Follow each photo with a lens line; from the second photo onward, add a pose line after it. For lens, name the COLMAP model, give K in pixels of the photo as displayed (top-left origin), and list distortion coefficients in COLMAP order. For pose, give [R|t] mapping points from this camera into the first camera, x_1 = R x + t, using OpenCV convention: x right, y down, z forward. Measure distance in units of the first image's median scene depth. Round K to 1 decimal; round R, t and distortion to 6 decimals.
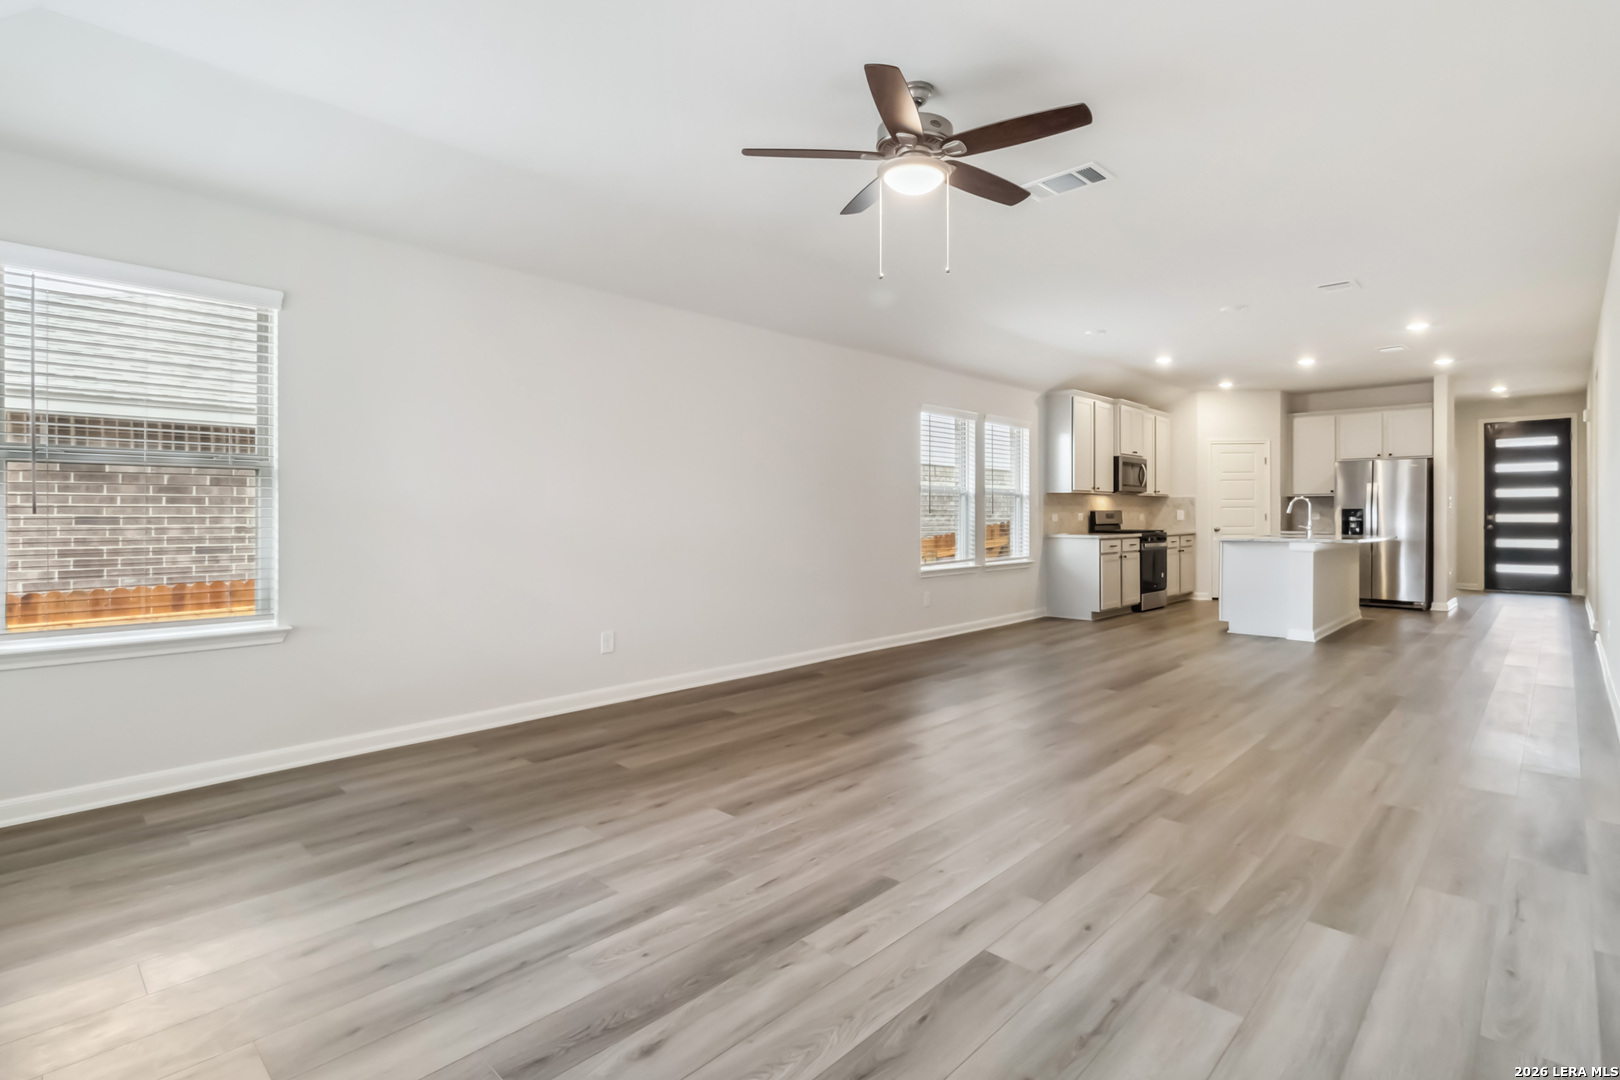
lens RADIAL K [[772.1, 0, 815.9], [0, 772.1, 513.5], [0, 0, 1]] dist [0.000414, 0.000837]
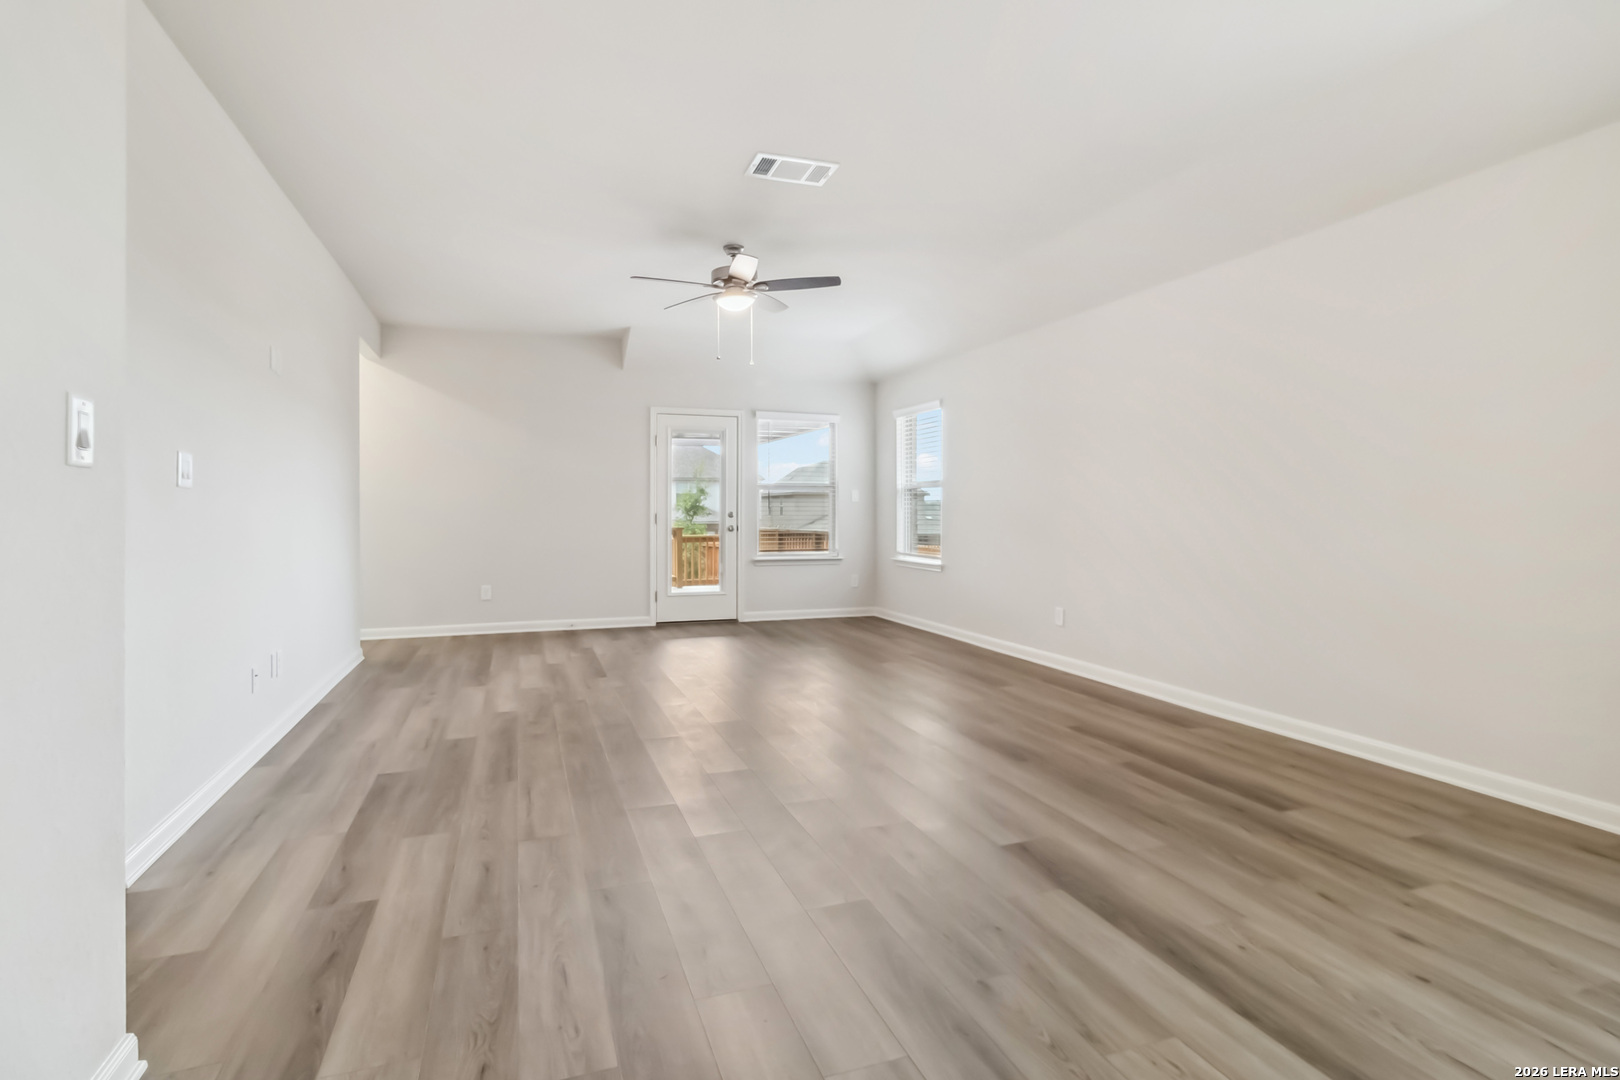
lens RADIAL K [[791.2, 0, 787.9], [0, 791.2, 509.3], [0, 0, 1]] dist [-0.000622, 0.000035]
pose [[-0.457348, -0.003091, -0.889282, 0.484230], [-0.002528, 0.999994, -0.002176, 0.003017], [0.889284, 0.001254, -0.457354, 0.578317]]
